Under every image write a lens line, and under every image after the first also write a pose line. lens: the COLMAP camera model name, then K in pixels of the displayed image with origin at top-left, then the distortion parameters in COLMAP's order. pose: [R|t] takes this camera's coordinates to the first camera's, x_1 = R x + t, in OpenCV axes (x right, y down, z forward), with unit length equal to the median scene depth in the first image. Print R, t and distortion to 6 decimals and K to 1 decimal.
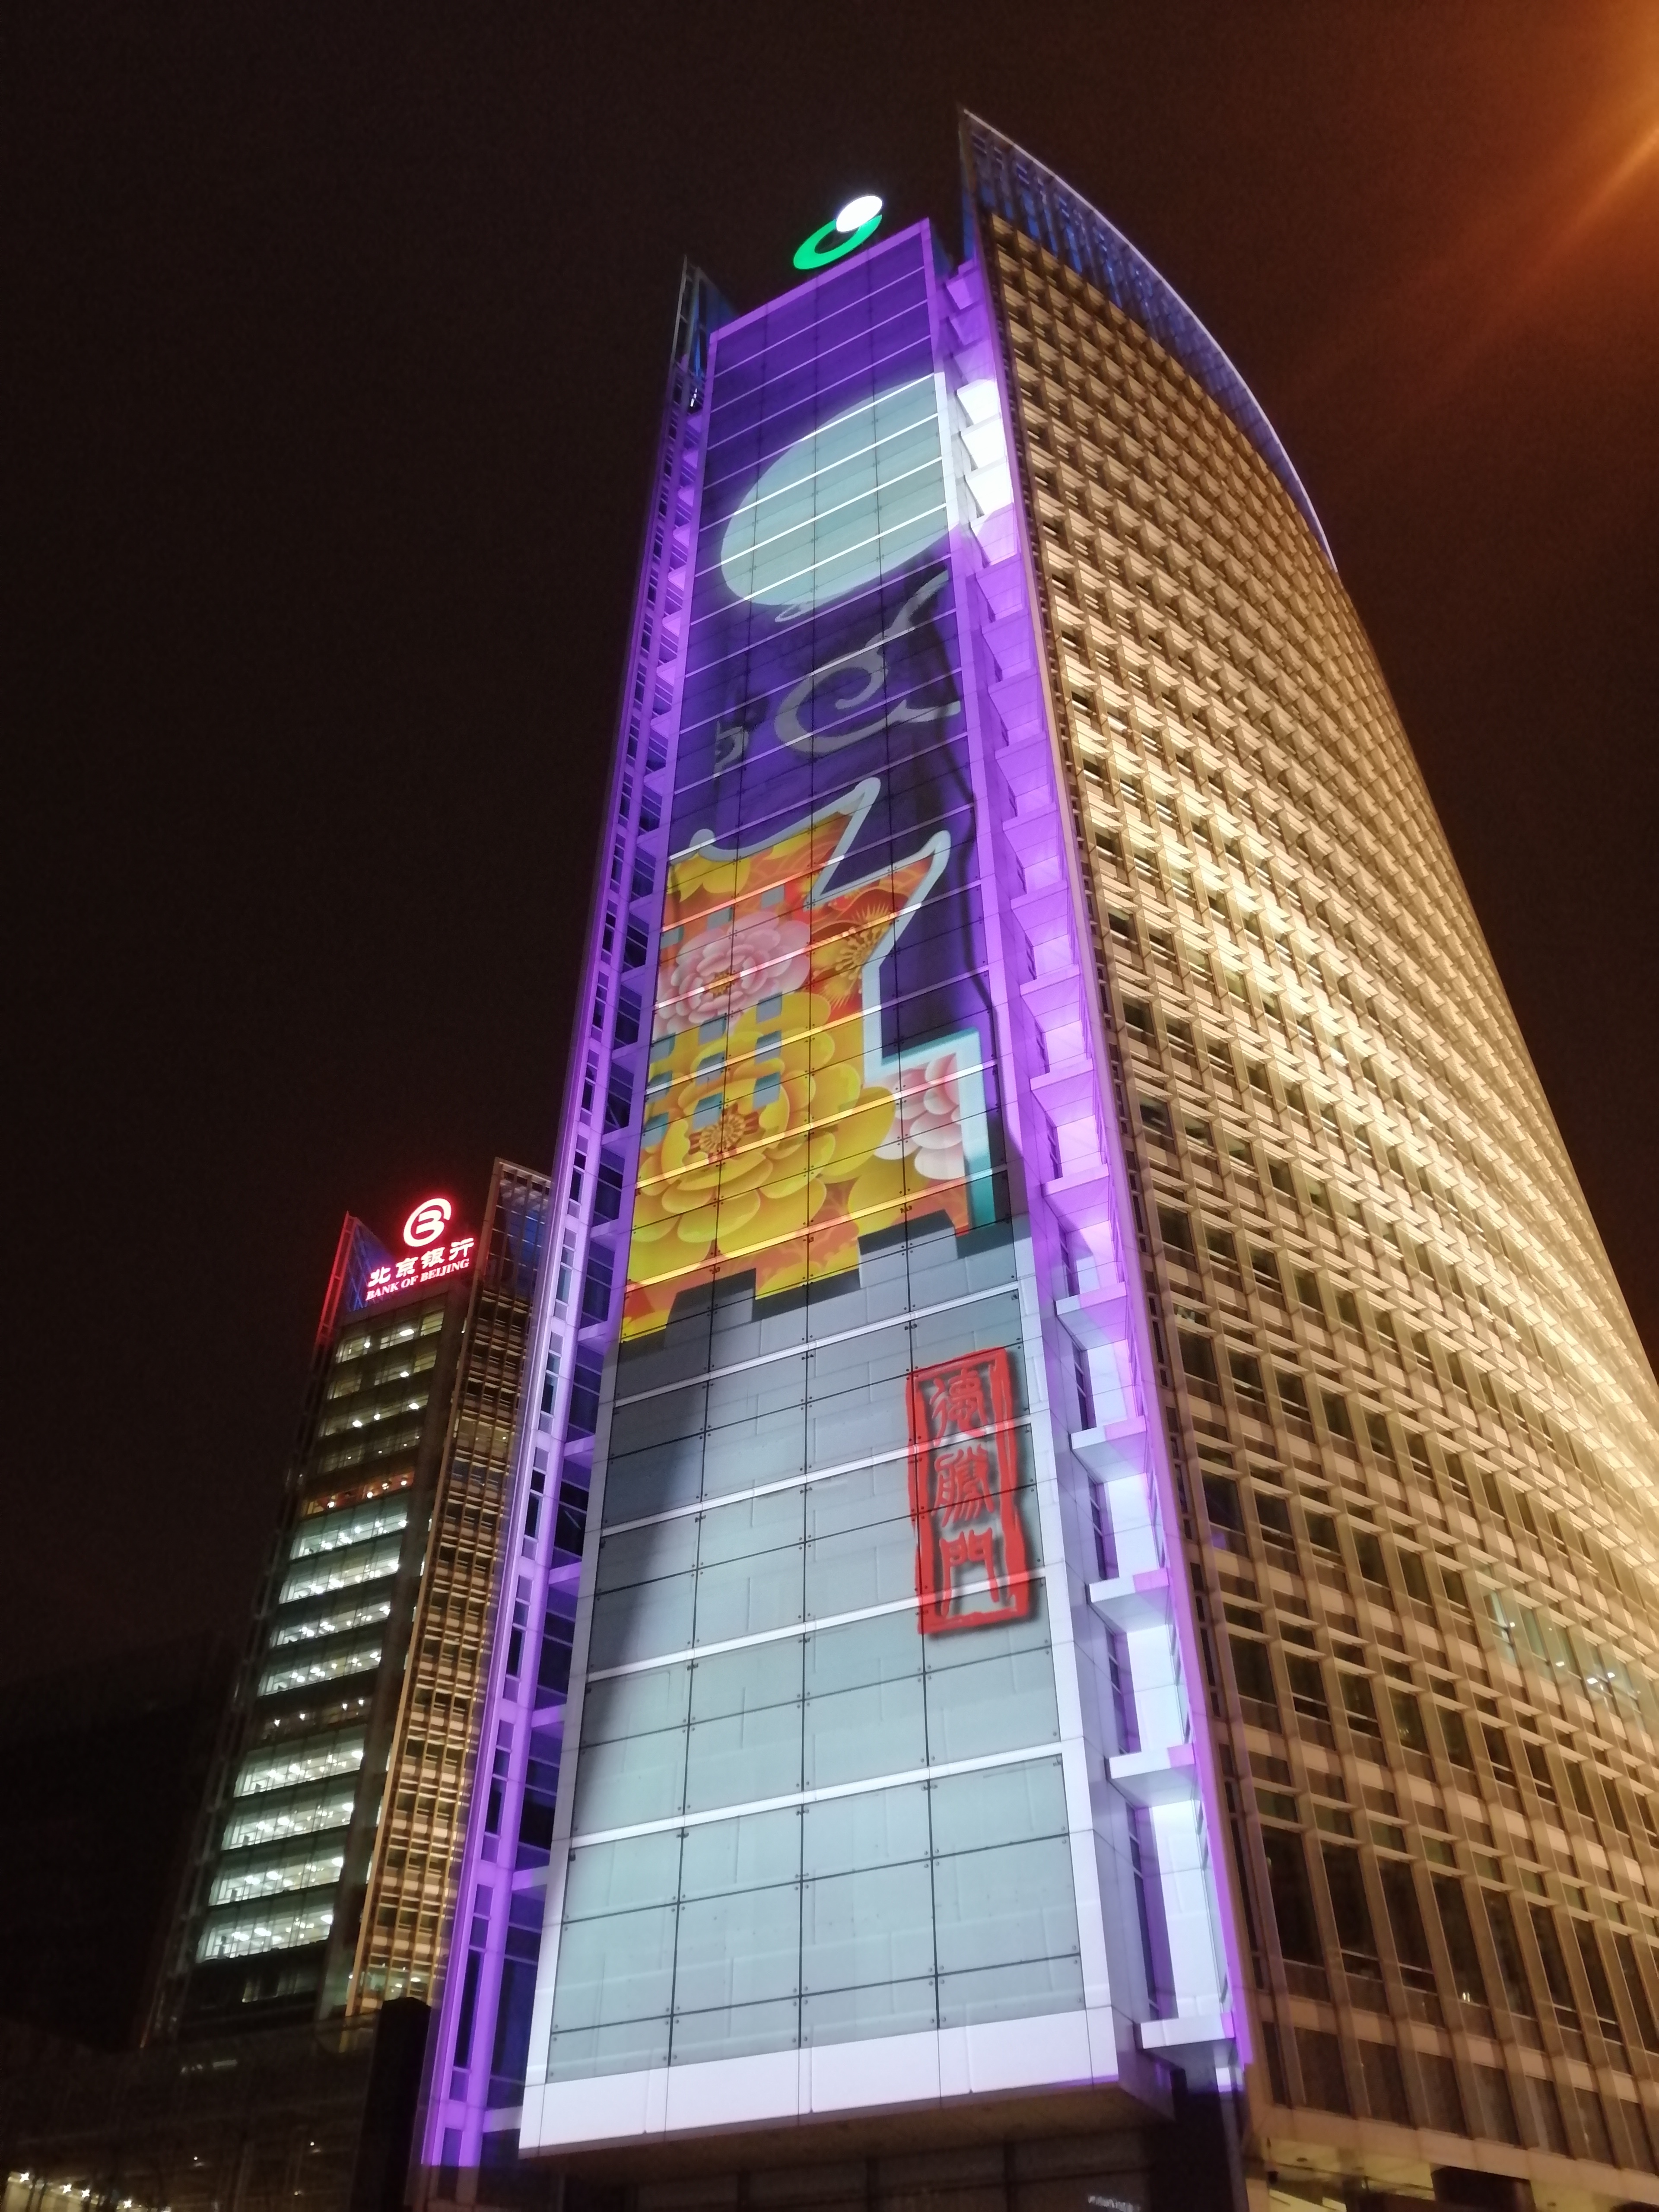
lens RADIAL K [[1734.8, 0, 829.5], [0, 1734.8, 1106.0], [0, 0, 1]] dist [0.045415, -0.003143]
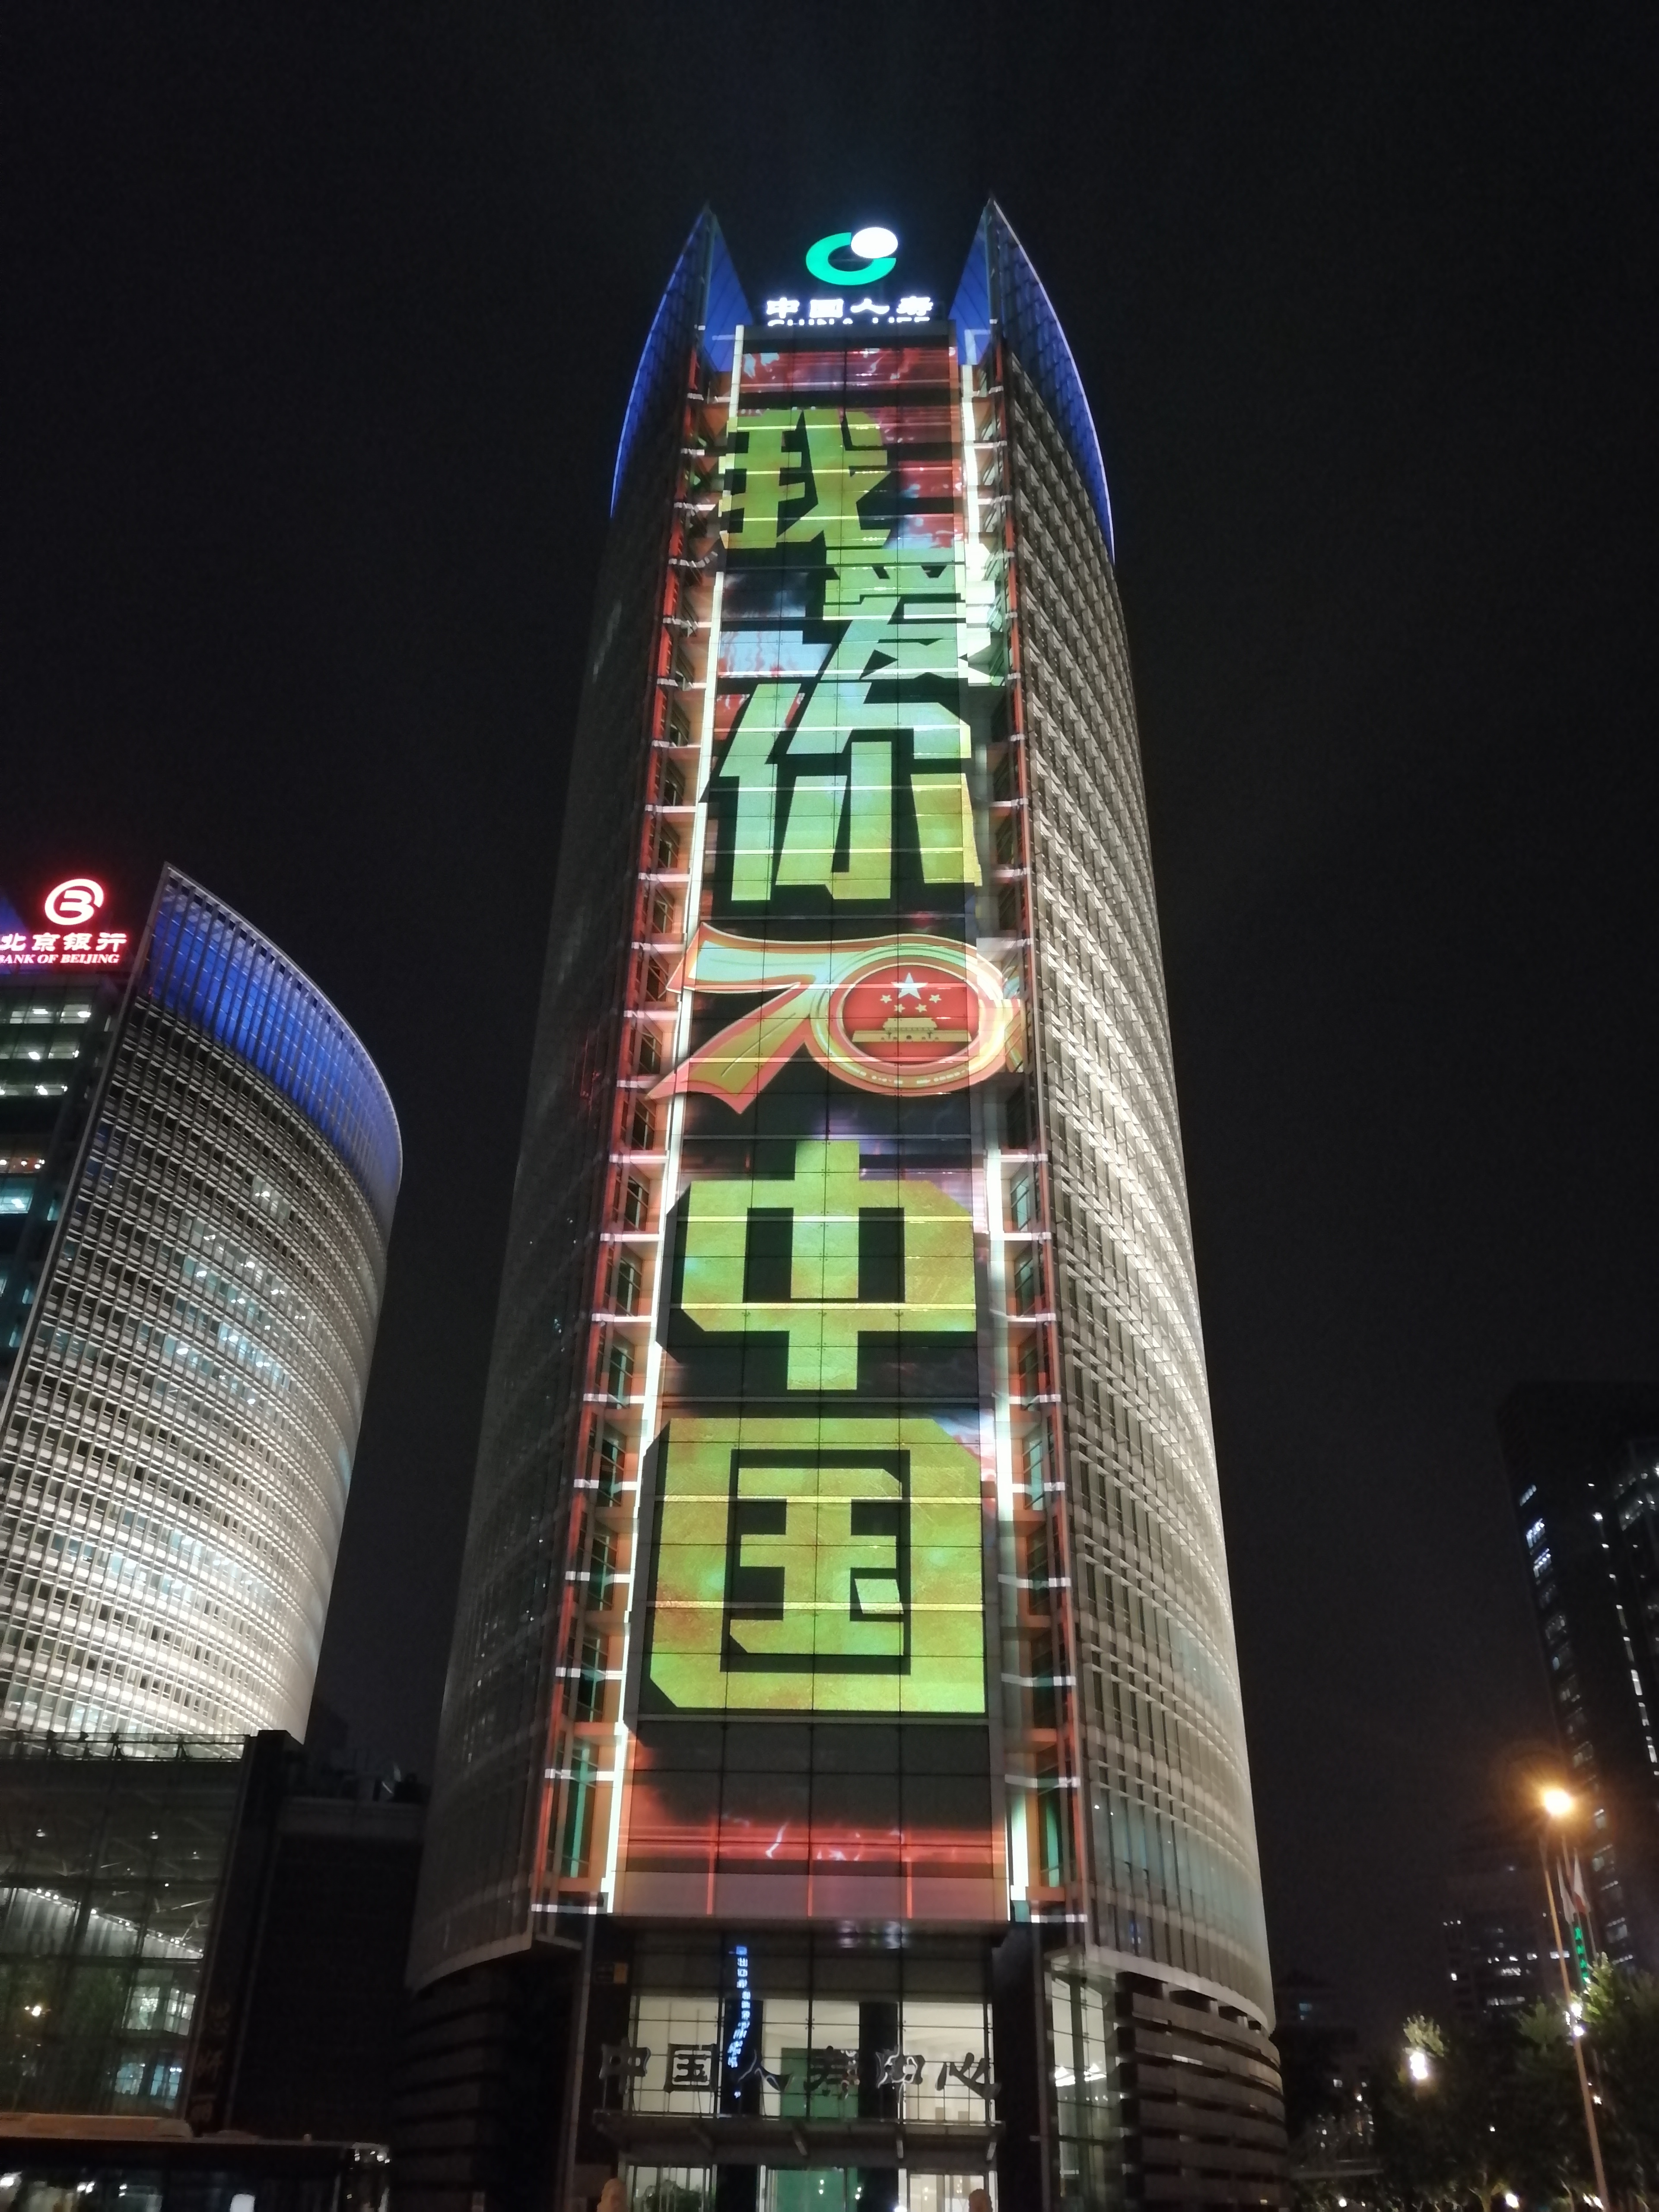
lens RADIAL K [[1734.8, 0, 829.5], [0, 1734.8, 1106.0], [0, 0, 1]] dist [0.045415, -0.003143]
pose [[0.904679, 0.246225, 0.347748, -0.181028], [-0.304102, 0.944772, 0.122182, -0.086047], [-0.298458, -0.216287, 0.929593, -0.092475]]
